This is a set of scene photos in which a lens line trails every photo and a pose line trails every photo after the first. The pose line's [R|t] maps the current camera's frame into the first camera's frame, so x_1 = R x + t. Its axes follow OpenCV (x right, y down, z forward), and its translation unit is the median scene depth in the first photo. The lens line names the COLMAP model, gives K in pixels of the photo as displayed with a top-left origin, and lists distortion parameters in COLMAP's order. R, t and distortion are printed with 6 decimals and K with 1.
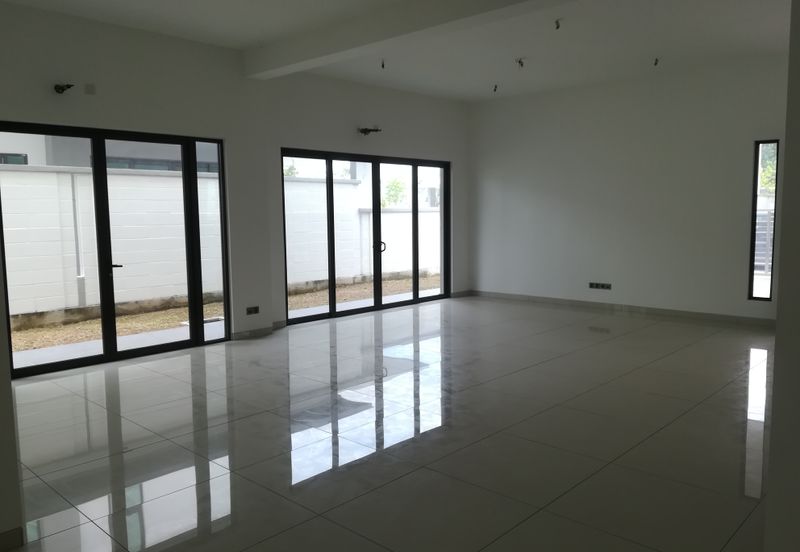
lens RADIAL K [[631.6, 0, 399.1], [0, 631.6, 274.2], [0, 0, 1]] dist [0.065829, -0.004565]
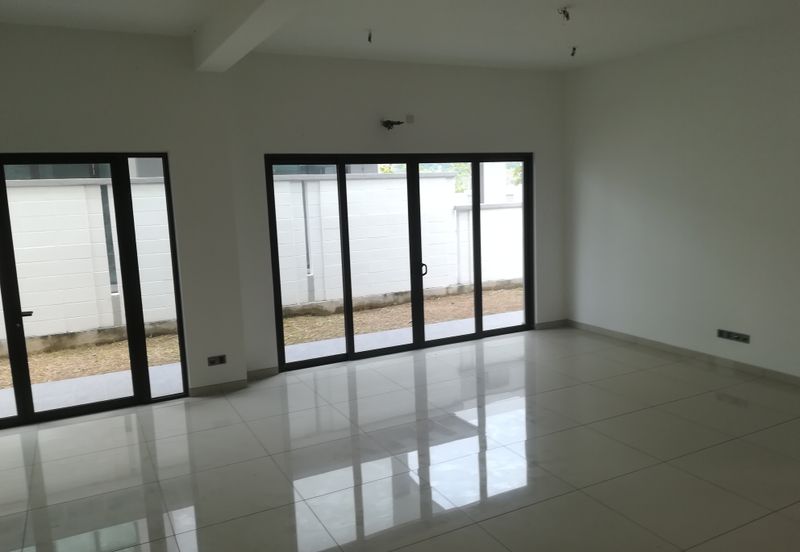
lens RADIAL K [[631.6, 0, 402.1], [0, 631.6, 279.0], [0, 0, 1]] dist [0.065829, -0.004565]
pose [[0.944670, 0.029307, -0.326712, 0.206127], [-0.010328, 0.998164, 0.059675, -0.078593], [0.327861, -0.052999, 0.943238, 0.249700]]
